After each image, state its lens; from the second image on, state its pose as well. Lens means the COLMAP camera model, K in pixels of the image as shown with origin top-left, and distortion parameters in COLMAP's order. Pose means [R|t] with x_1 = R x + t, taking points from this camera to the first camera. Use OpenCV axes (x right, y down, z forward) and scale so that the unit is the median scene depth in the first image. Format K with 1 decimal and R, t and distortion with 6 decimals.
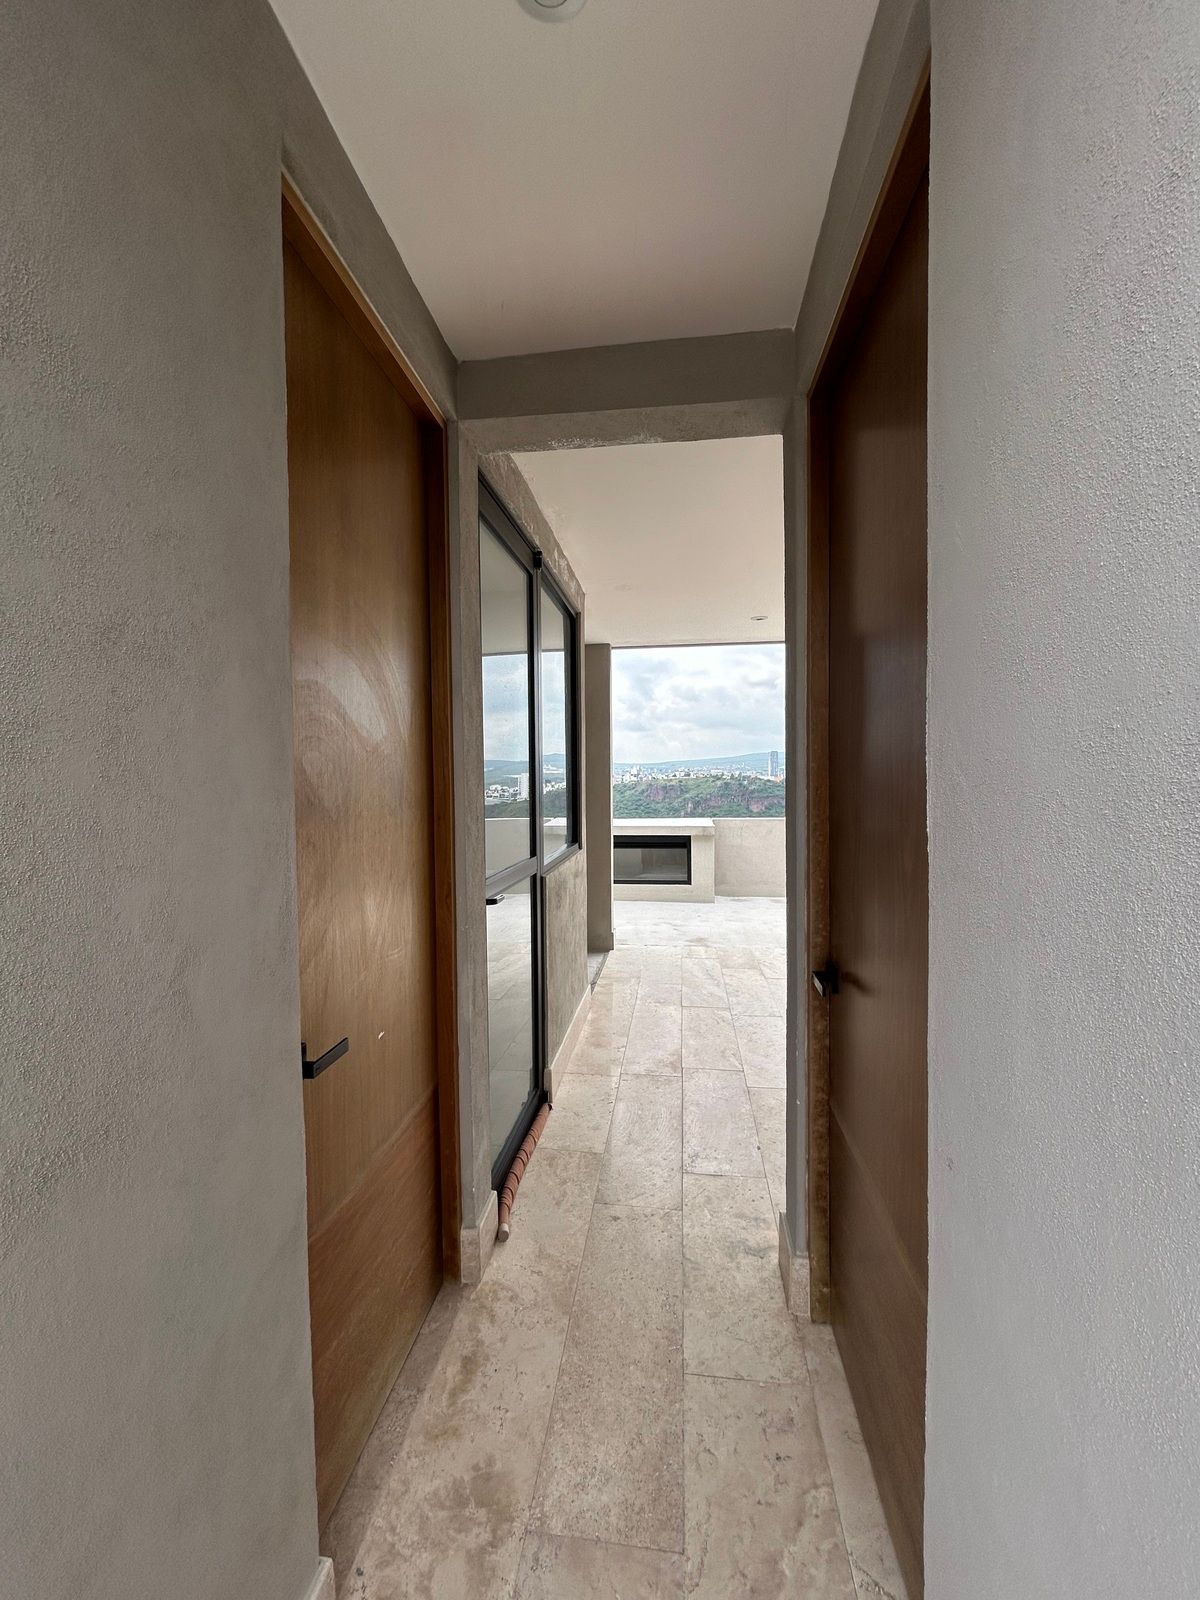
lens RADIAL K [[646.6, 0, 600.0], [0, 646.6, 800.0], [0, 0, 1]] dist [0.006473, -0.000082]
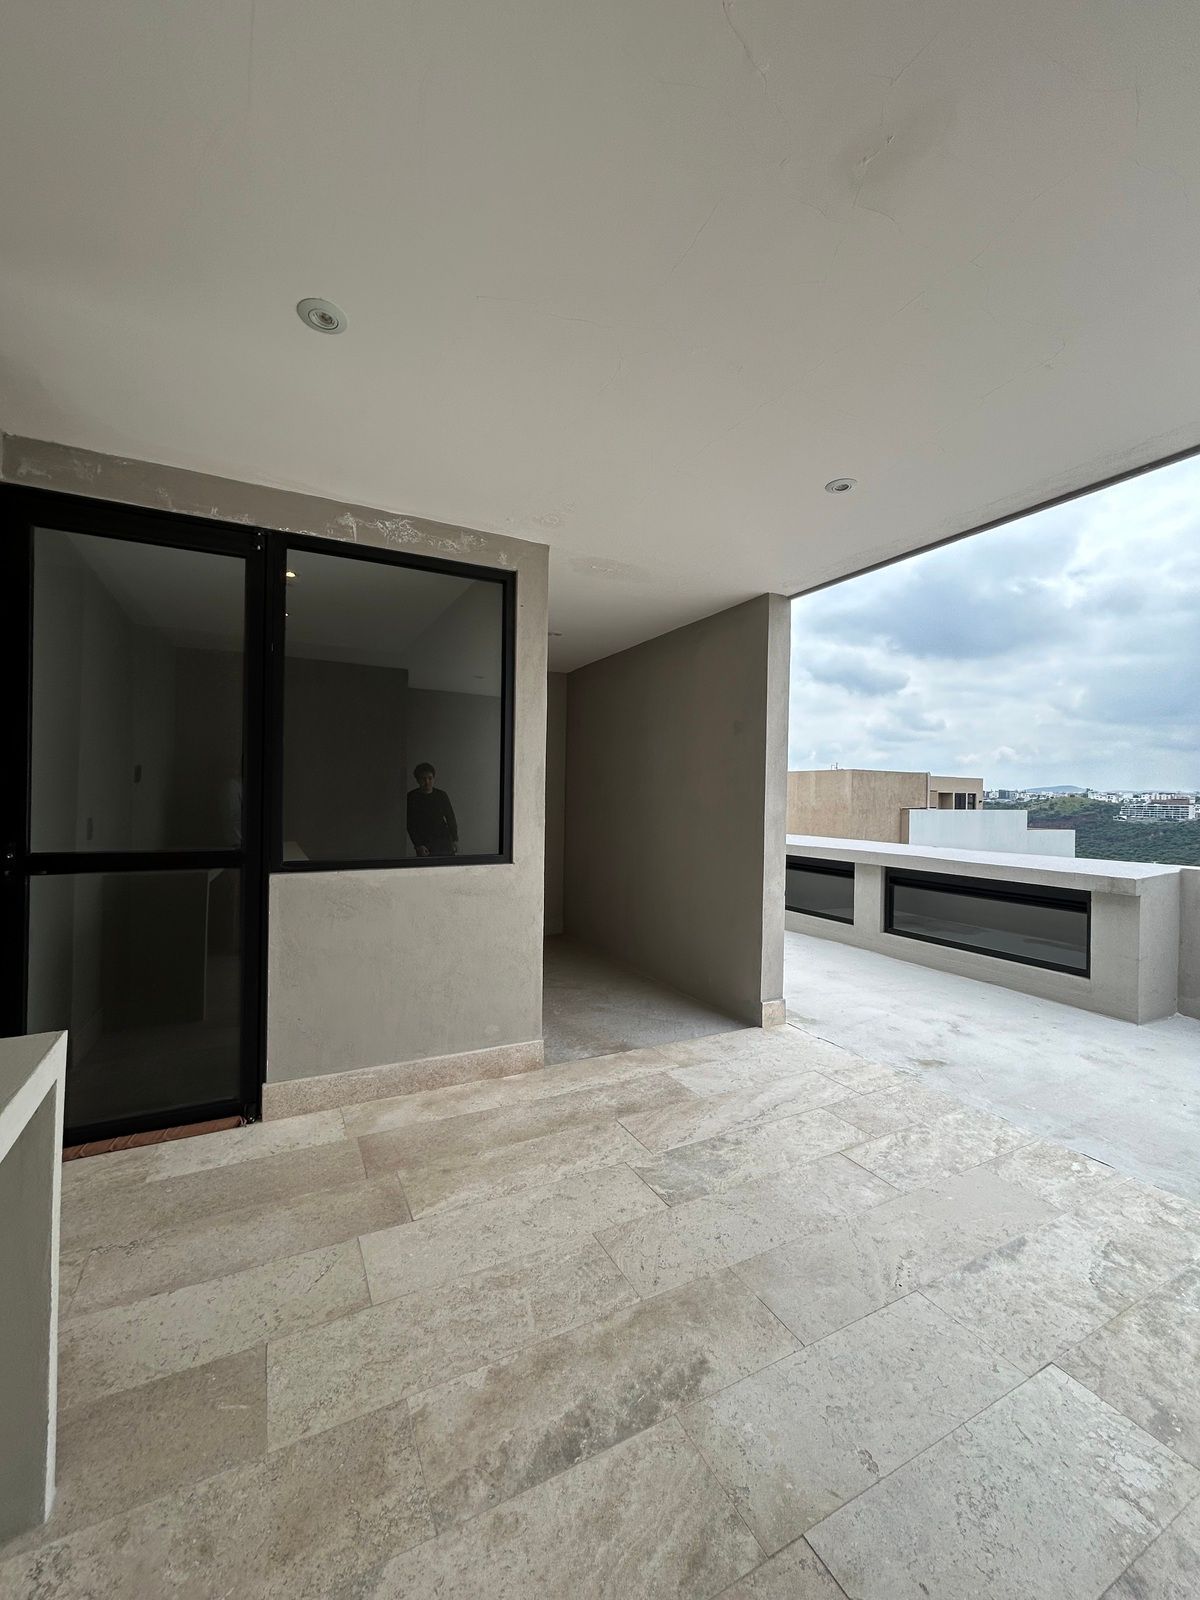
lens RADIAL K [[646.6, 0, 600.0], [0, 646.6, 800.0], [0, 0, 1]] dist [0.006473, -0.000082]
pose [[0.562994, 0.018454, -0.826255, 0.543124], [-0.040367, 0.999171, -0.005189, -0.005983], [0.825475, 0.036275, 0.563272, 0.486489]]
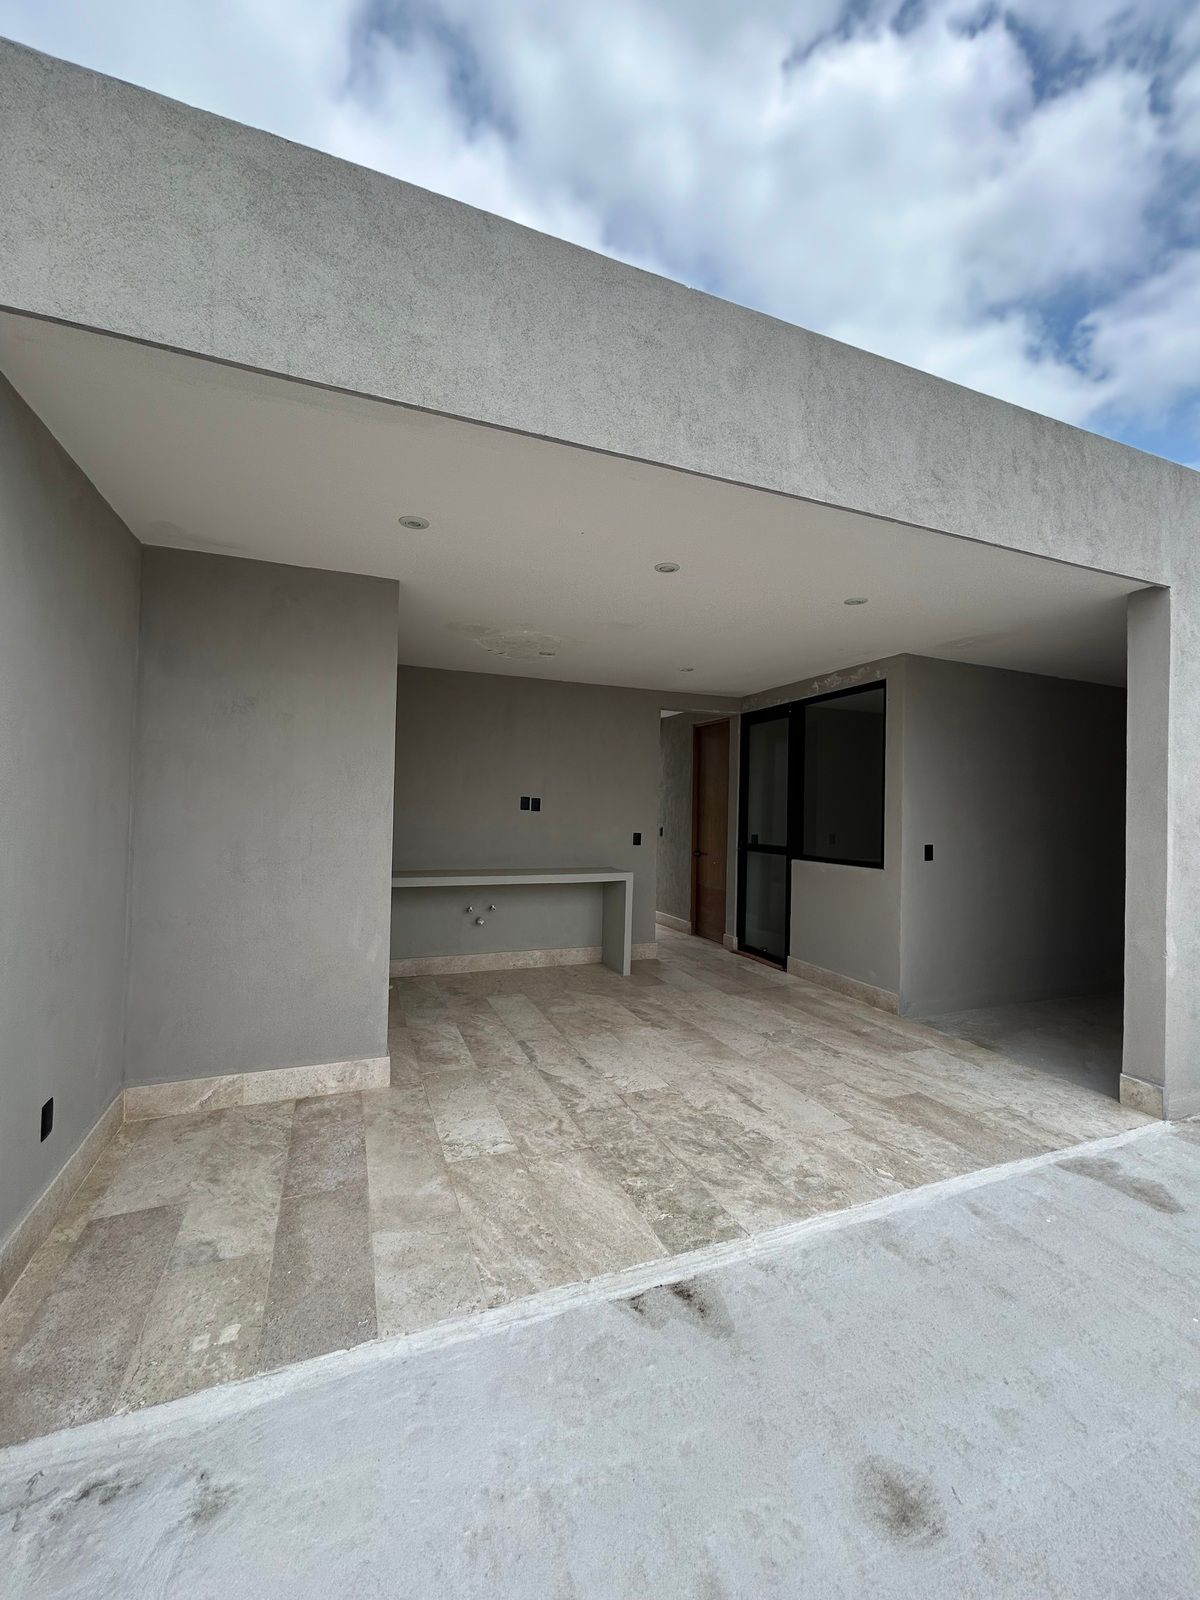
lens RADIAL K [[646.6, 0, 600.0], [0, 646.6, 800.0], [0, 0, 1]] dist [0.006473, -0.000082]
pose [[-0.883150, -0.021070, -0.468617, 0.794705], [-0.029203, 0.999522, 0.010097, -0.043375], [0.468181, 0.022602, -0.883344, 1.411027]]
